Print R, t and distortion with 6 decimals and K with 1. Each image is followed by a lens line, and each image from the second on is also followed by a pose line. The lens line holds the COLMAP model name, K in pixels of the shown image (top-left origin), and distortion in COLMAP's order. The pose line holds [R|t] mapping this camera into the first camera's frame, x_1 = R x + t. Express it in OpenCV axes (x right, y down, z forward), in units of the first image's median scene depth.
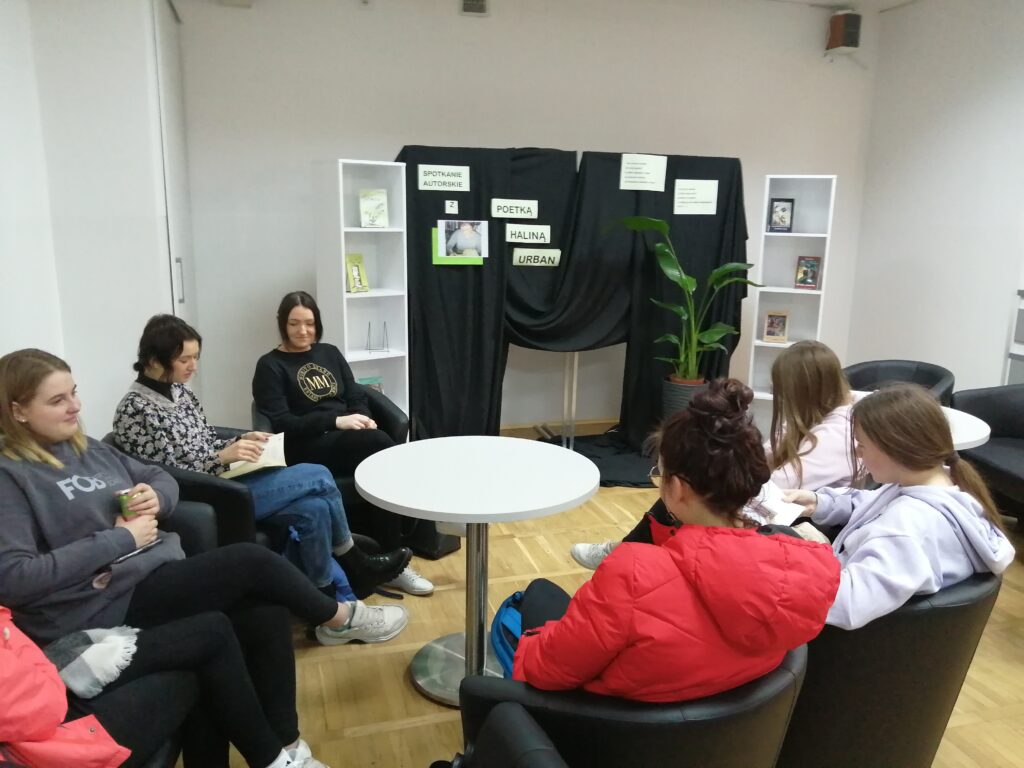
lens RADIAL K [[749.7, 0, 507.5], [0, 749.7, 362.8], [0, 0, 1]] dist [0.062705, -0.102419]
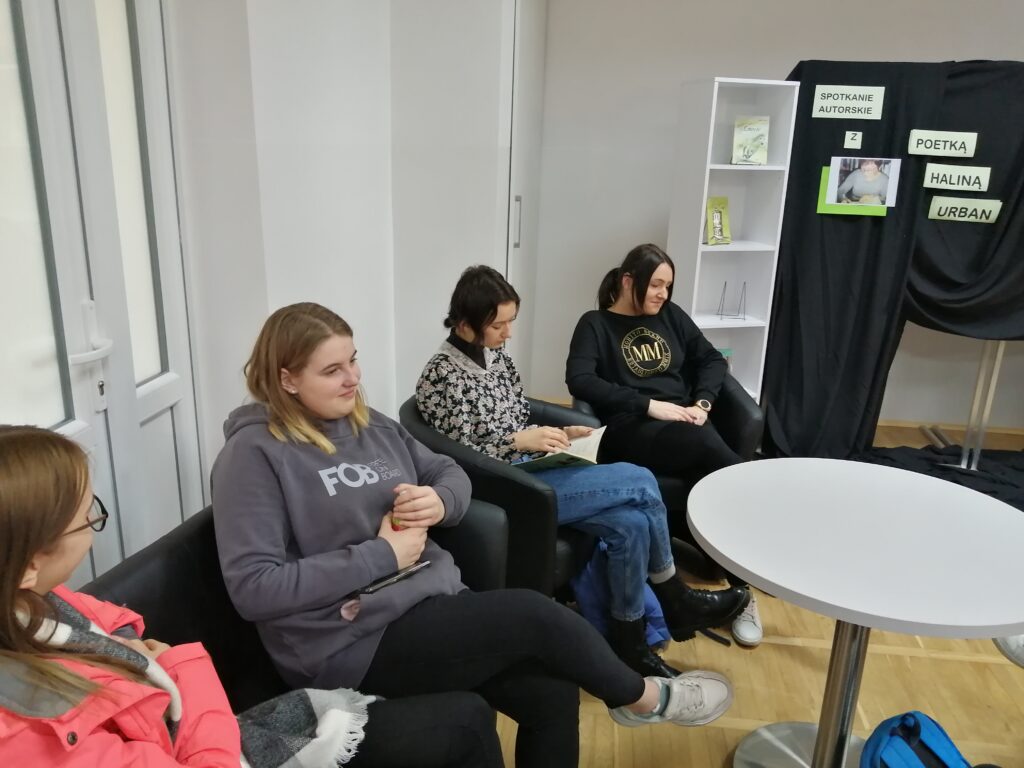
lens RADIAL K [[749.7, 0, 507.5], [0, 749.7, 362.8], [0, 0, 1]] dist [0.062705, -0.102419]
pose [[0.895318, 0.128839, -0.426387, -0.056125], [-0.096692, 0.990644, 0.096305, -0.036219], [0.434806, -0.044996, 0.899399, 0.238161]]
